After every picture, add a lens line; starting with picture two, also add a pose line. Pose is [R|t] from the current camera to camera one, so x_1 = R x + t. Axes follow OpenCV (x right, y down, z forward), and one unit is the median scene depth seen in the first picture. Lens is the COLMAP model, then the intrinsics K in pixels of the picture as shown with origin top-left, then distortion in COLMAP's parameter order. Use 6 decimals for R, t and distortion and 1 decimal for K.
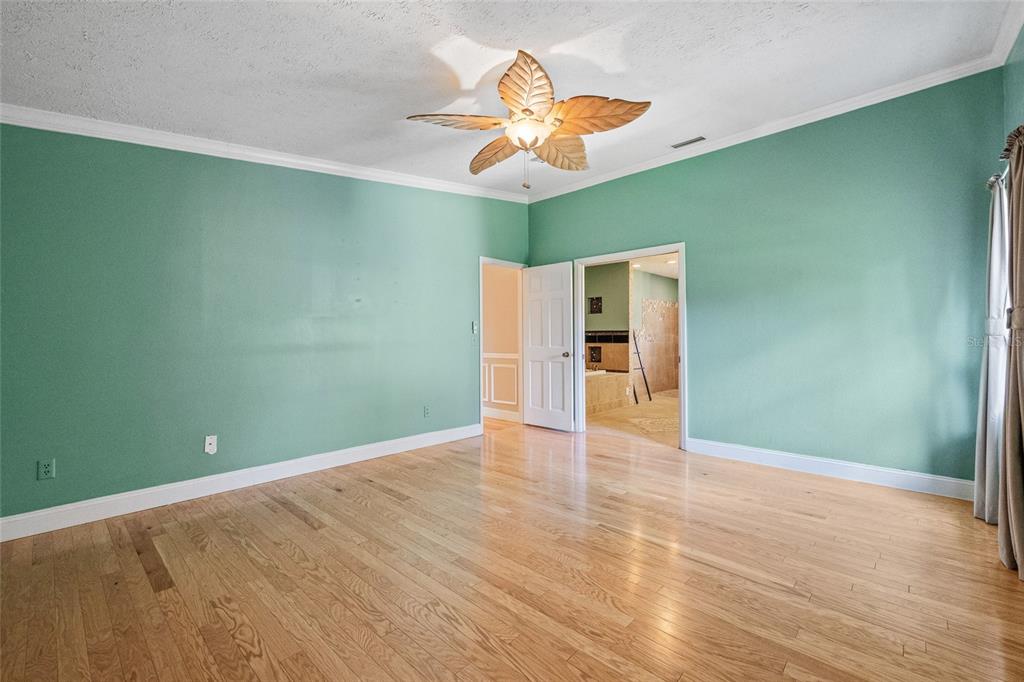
lens RADIAL K [[430.2, 0, 508.4], [0, 430.2, 336.6], [0, 0, 1]] dist [0.000740, -0.000022]
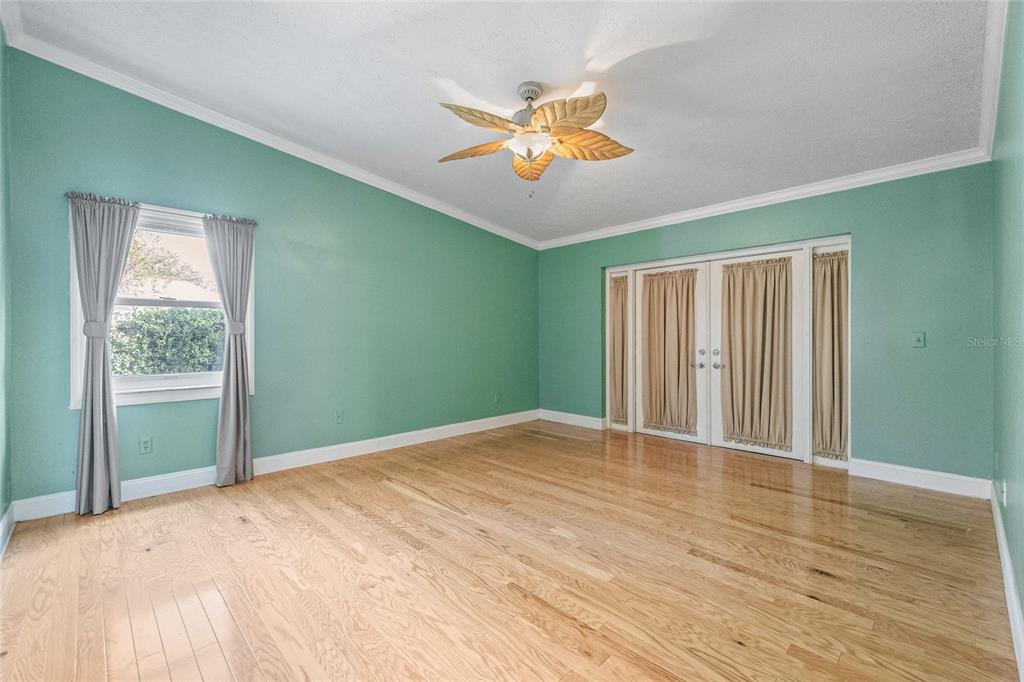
lens RADIAL K [[430.2, 0, 508.4], [0, 430.2, 336.6], [0, 0, 1]] dist [0.000740, -0.000022]
pose [[-0.998711, 0.009187, 0.049924, 0.047987], [0.008886, 0.999941, -0.006252, 0.006238], [-0.049978, -0.005801, -0.998733, 2.029841]]
